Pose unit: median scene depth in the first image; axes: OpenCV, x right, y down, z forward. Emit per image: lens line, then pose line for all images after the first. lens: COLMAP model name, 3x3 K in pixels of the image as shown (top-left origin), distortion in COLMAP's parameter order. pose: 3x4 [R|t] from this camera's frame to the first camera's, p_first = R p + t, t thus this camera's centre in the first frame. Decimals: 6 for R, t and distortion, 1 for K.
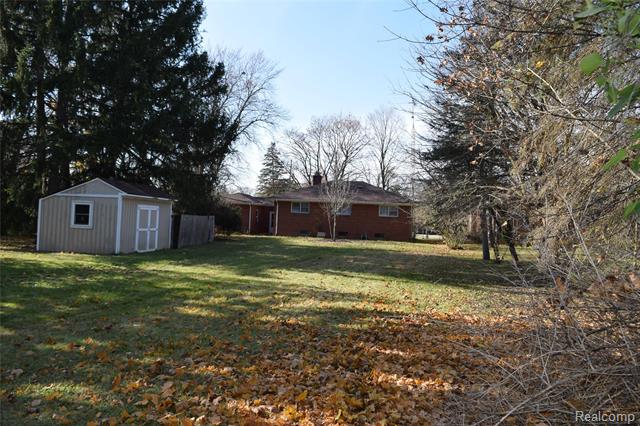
lens RADIAL K [[504.1, 0, 320.0], [0, 504.1, 213.0], [0, 0, 1]] dist [0.010186, 0.008296]
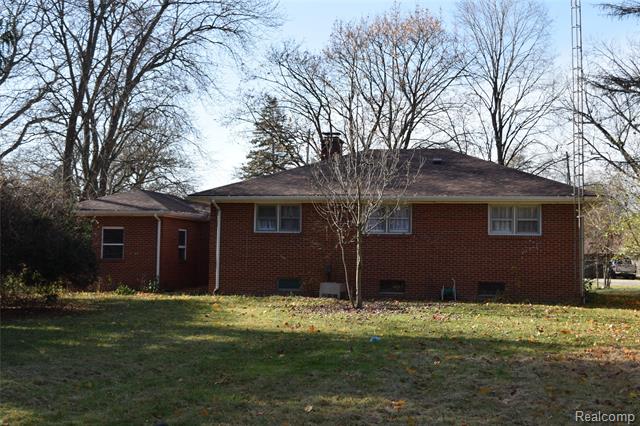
lens RADIAL K [[896.8, 0, 320.0], [0, 896.8, 213.0], [0, 0, 1]] dist [-0.001399, -0.010276]
pose [[0.996277, -0.031242, -0.080355, 0.034372], [0.028506, 0.998982, -0.034970, 0.006945], [0.081366, 0.032549, 0.996153, 0.243592]]
